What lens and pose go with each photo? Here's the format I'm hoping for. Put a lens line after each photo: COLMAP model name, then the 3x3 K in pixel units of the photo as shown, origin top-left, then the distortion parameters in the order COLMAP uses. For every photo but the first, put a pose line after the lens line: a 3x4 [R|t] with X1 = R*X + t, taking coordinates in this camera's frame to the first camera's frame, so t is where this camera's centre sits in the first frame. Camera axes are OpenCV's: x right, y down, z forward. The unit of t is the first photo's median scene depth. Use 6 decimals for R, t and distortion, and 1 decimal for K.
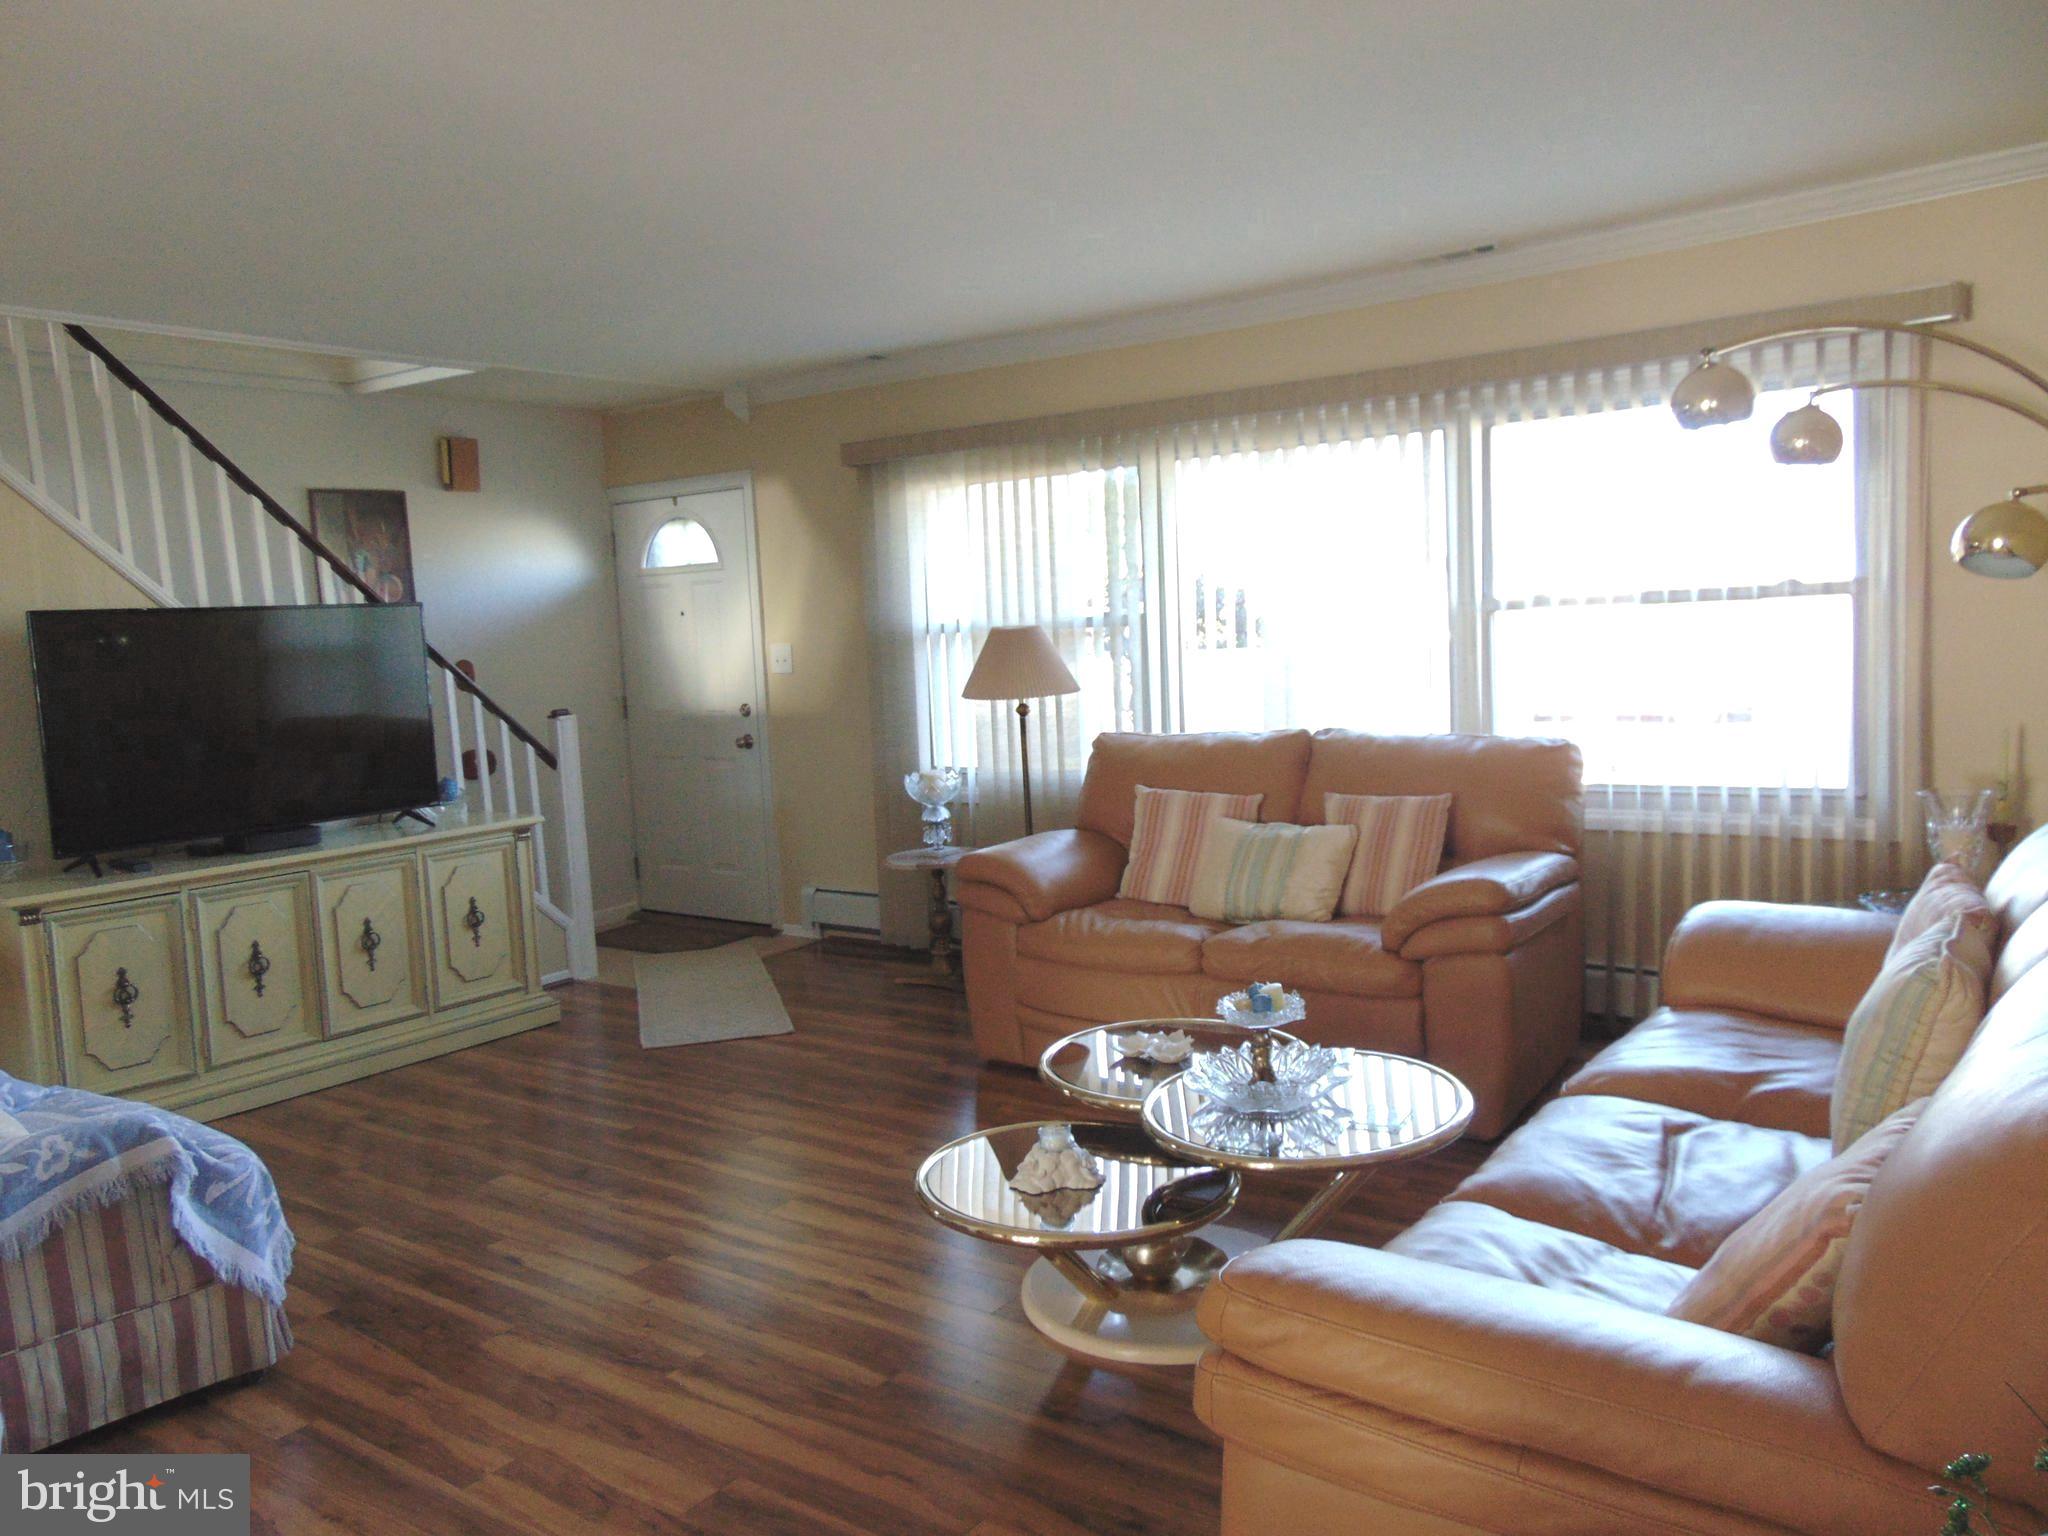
lens RADIAL K [[1537.5, 0, 1023.2], [0, 1537.5, 766.2], [0, 0, 1]] dist [-0.023486, 0.061967]
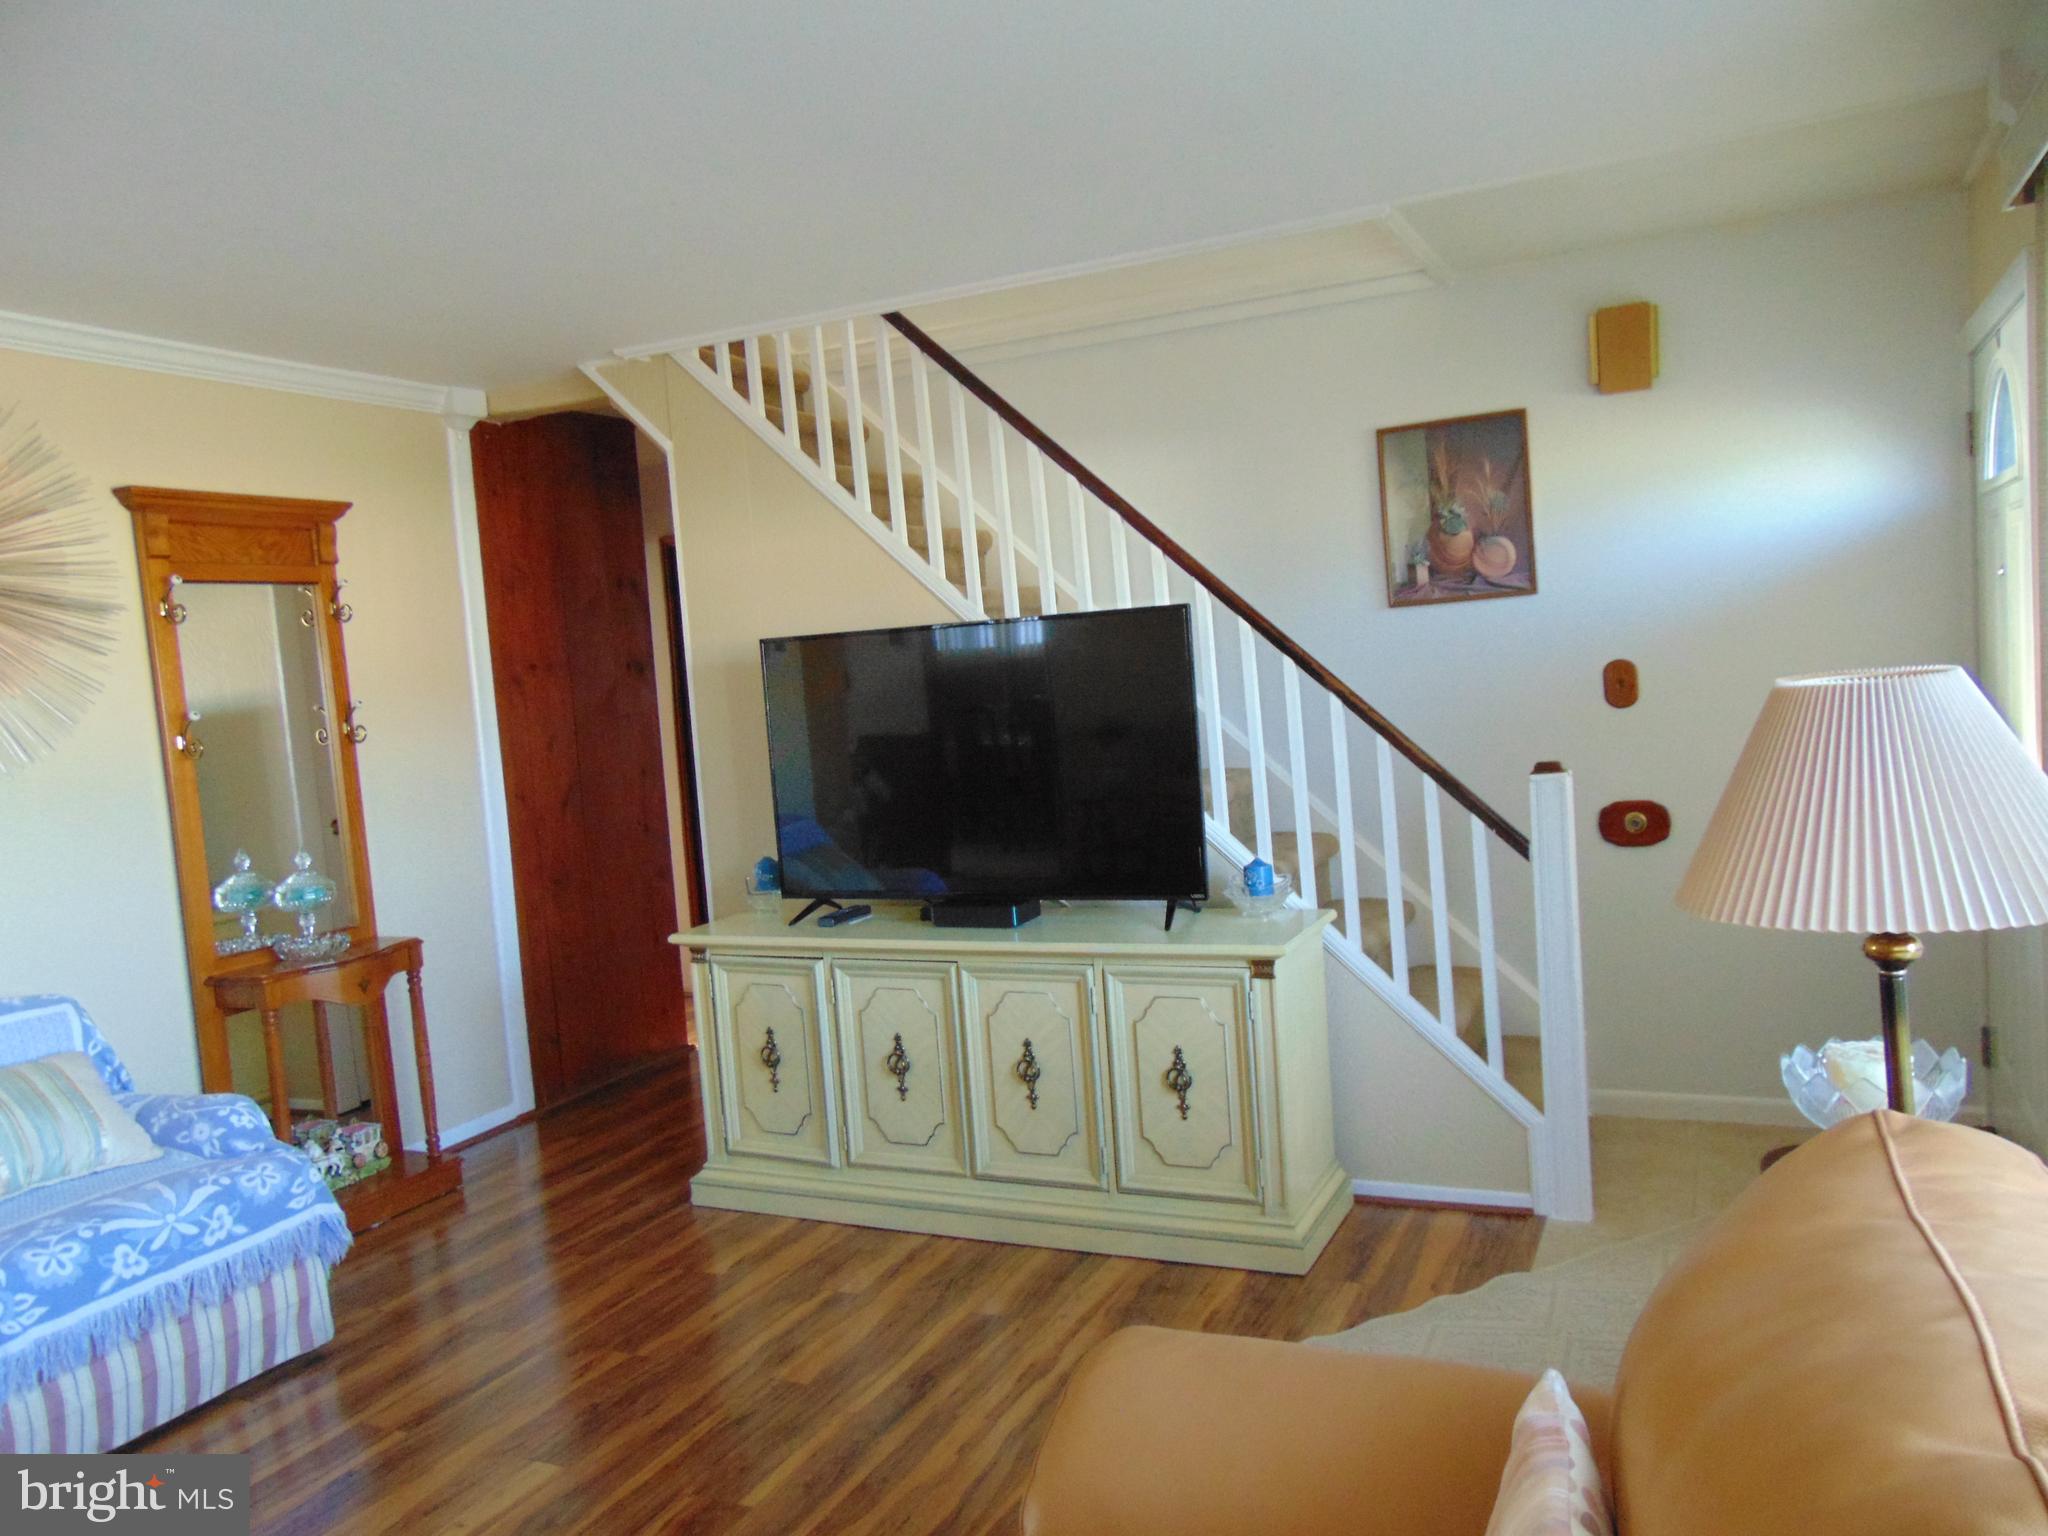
lens RADIAL K [[1537.5, 0, 1028.4], [0, 1537.5, 775.3], [0, 0, 1]] dist [-0.023486, 0.061967]
pose [[0.196159, 0.108979, -0.974497, 0.282858], [-0.035580, 0.993942, 0.103992, -0.104647], [0.979926, 0.014274, 0.198848, 0.836822]]
